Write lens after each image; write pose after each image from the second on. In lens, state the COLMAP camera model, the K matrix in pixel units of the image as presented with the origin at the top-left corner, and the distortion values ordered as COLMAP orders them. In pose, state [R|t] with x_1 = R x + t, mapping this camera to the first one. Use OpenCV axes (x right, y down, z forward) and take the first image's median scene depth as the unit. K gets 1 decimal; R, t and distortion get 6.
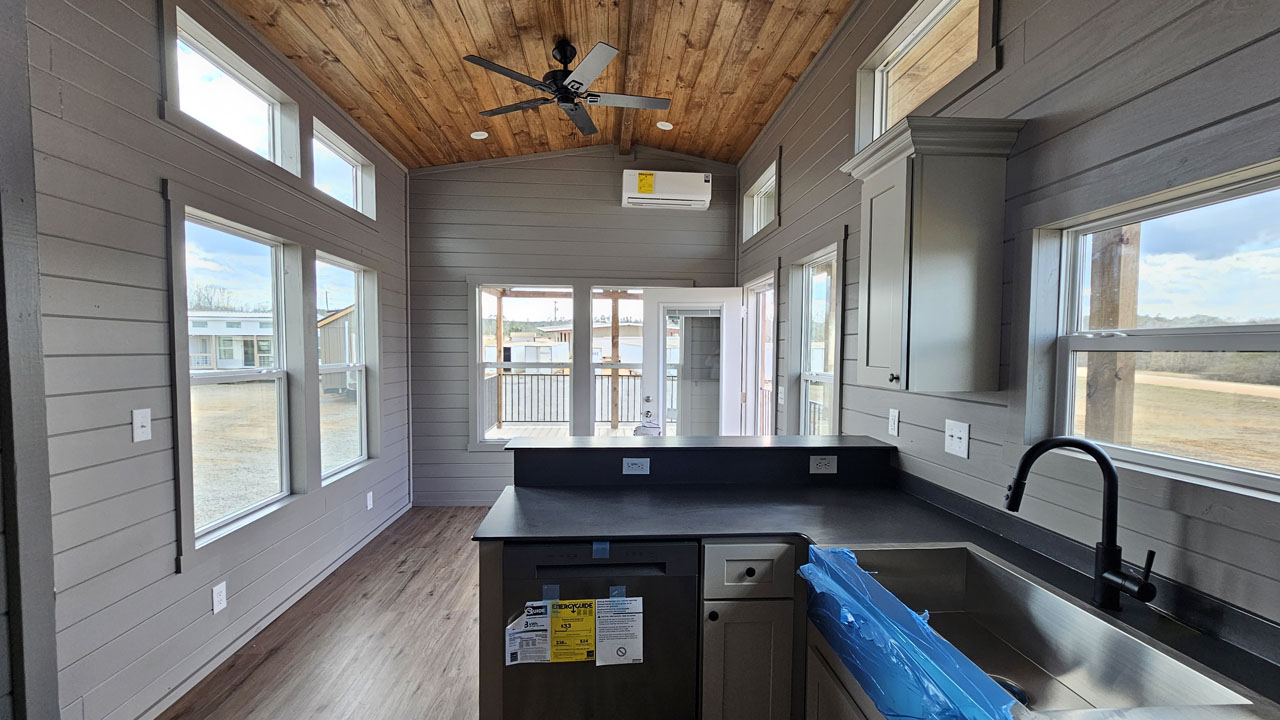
lens RADIAL K [[540.3, 0, 643.6], [0, 540.3, 367.5], [0, 0, 1]] dist [-0.001891, -0.000821]
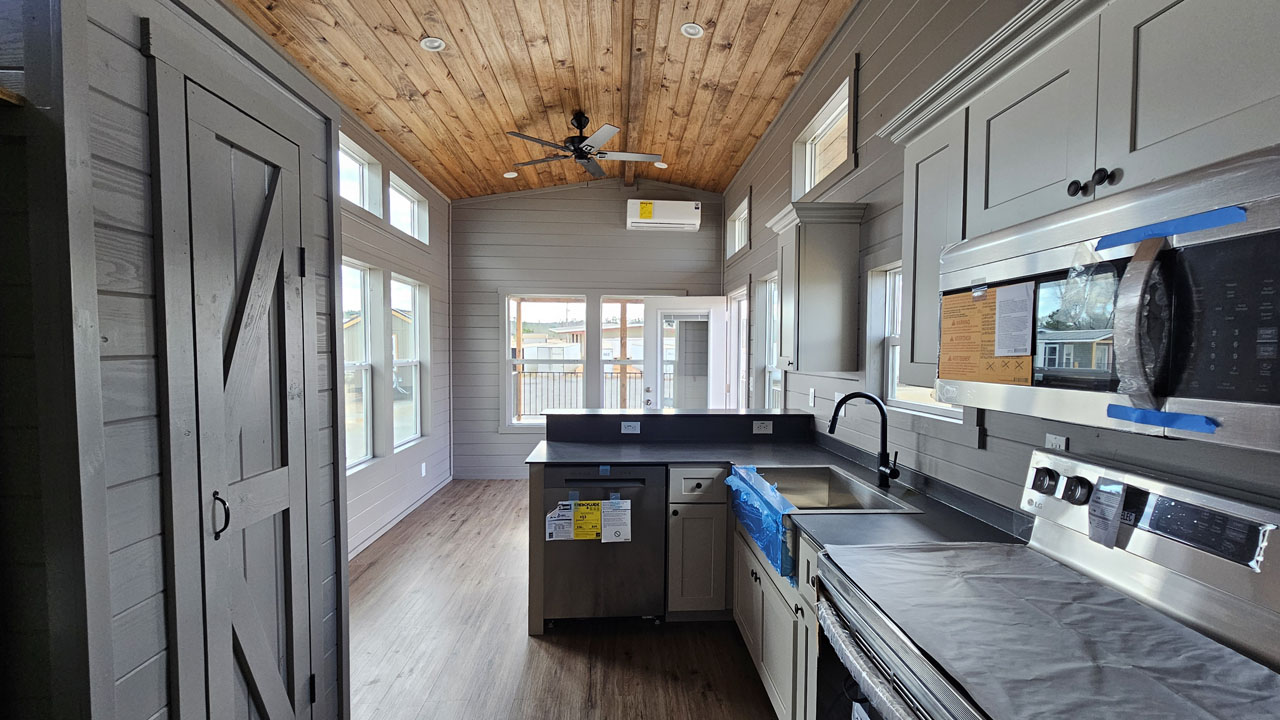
lens RADIAL K [[540.3, 0, 641.9], [0, 540.3, 359.7], [0, 0, 1]] dist [-0.001891, -0.000821]
pose [[0.999688, -0.001634, -0.024912, 0.035088], [0.001239, 0.999874, -0.015847, 0.016644], [0.024934, 0.015811, 0.999564, -0.294761]]
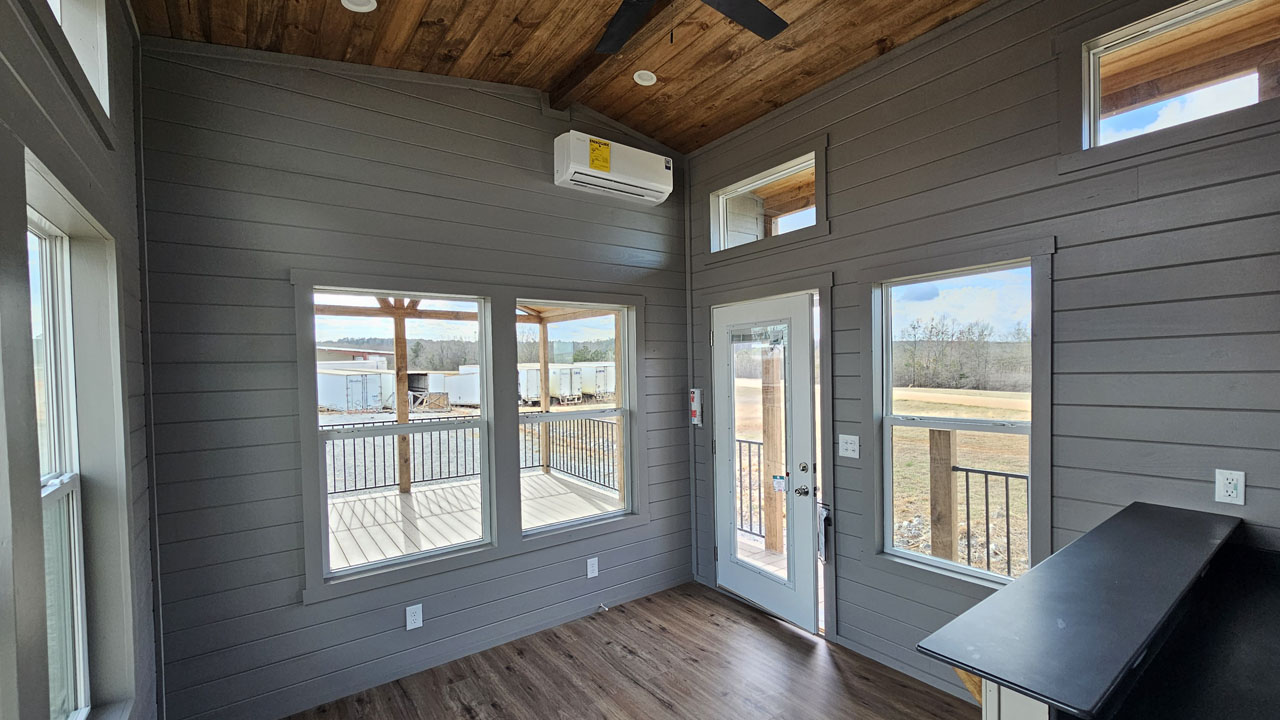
lens RADIAL K [[540.3, 0, 638.5], [0, 540.3, 373.7], [0, 0, 1]] dist [-0.001891, -0.000821]
pose [[0.844626, -0.029984, 0.534516, -0.488176], [0.045612, 0.998830, -0.016045, -0.065139], [-0.533410, 0.037933, 0.845006, 0.569229]]
